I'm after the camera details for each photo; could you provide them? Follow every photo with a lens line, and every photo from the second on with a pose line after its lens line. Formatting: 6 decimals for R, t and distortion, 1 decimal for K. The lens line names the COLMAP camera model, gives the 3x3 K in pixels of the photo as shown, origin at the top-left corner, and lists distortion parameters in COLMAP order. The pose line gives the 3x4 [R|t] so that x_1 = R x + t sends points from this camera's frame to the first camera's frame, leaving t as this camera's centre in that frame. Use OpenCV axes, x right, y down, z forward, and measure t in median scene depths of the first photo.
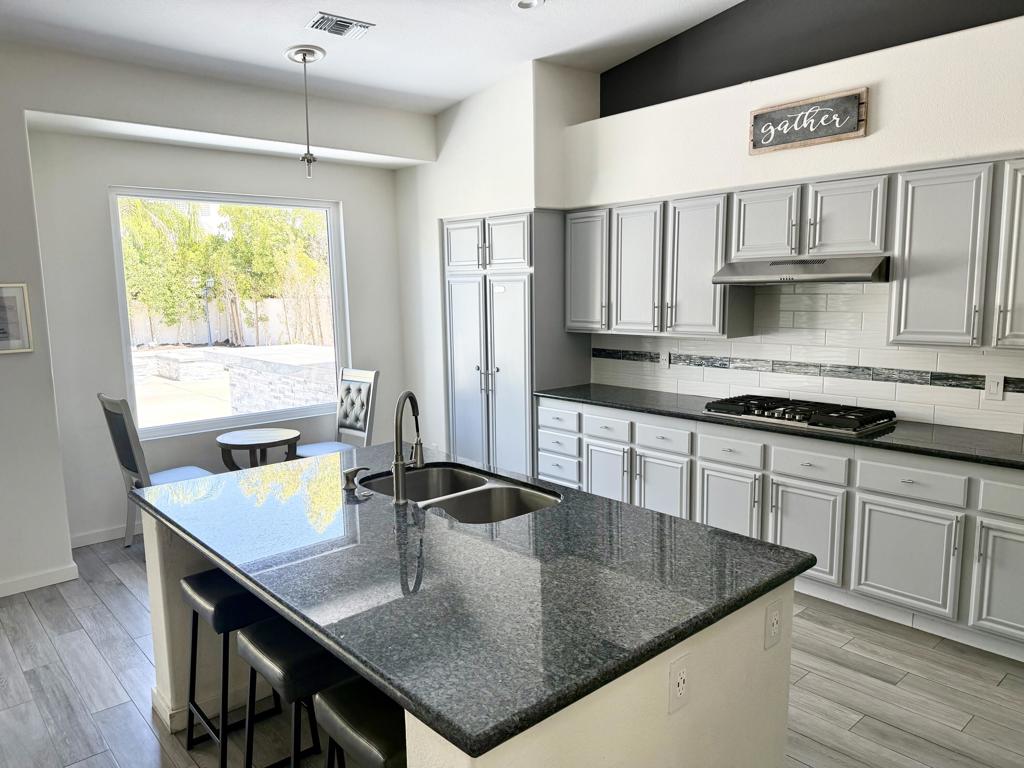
lens RADIAL K [[718.3, 0, 512.0], [0, 718.3, 384.0], [0, 0, 1]] dist [0.156860, -0.267276]
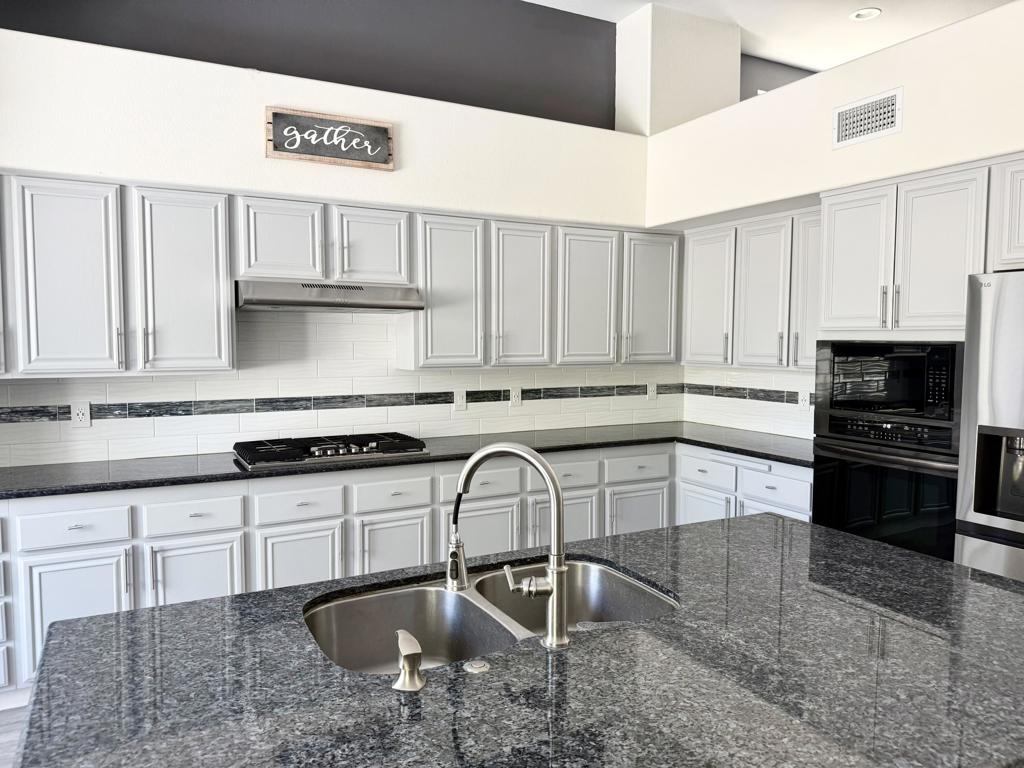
lens RADIAL K [[718.5, 0, 512.0], [0, 718.5, 384.0], [0, 0, 1]] dist [0.129749, -0.268026]
pose [[0.230529, -0.046296, 0.971964, -0.450077], [0.123745, 0.992152, 0.017908, -0.030513], [-0.965165, 0.116147, 0.234449, 0.566632]]
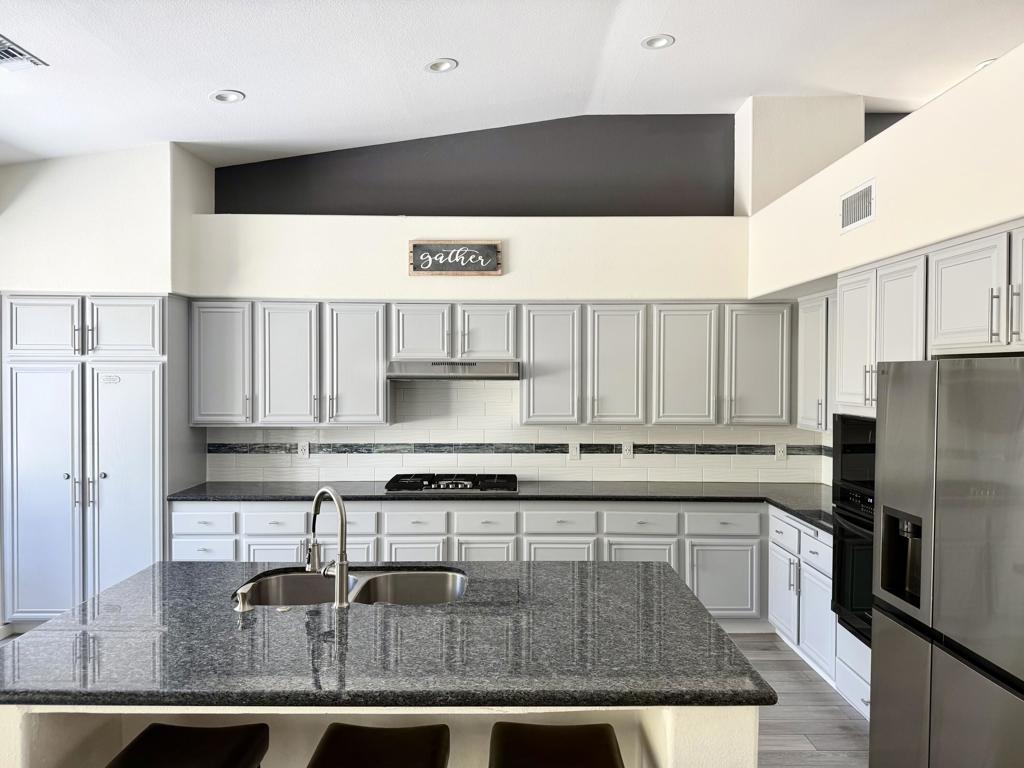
lens RADIAL K [[718.3, 0, 512.0], [0, 718.3, 384.0], [0, 0, 1]] dist [0.156860, -0.267276]
pose [[0.661292, 0.007094, 0.750095, -0.468808], [0.087291, 0.992434, -0.086343, -0.014416], [-0.745032, 0.122574, 0.655670, 0.110169]]
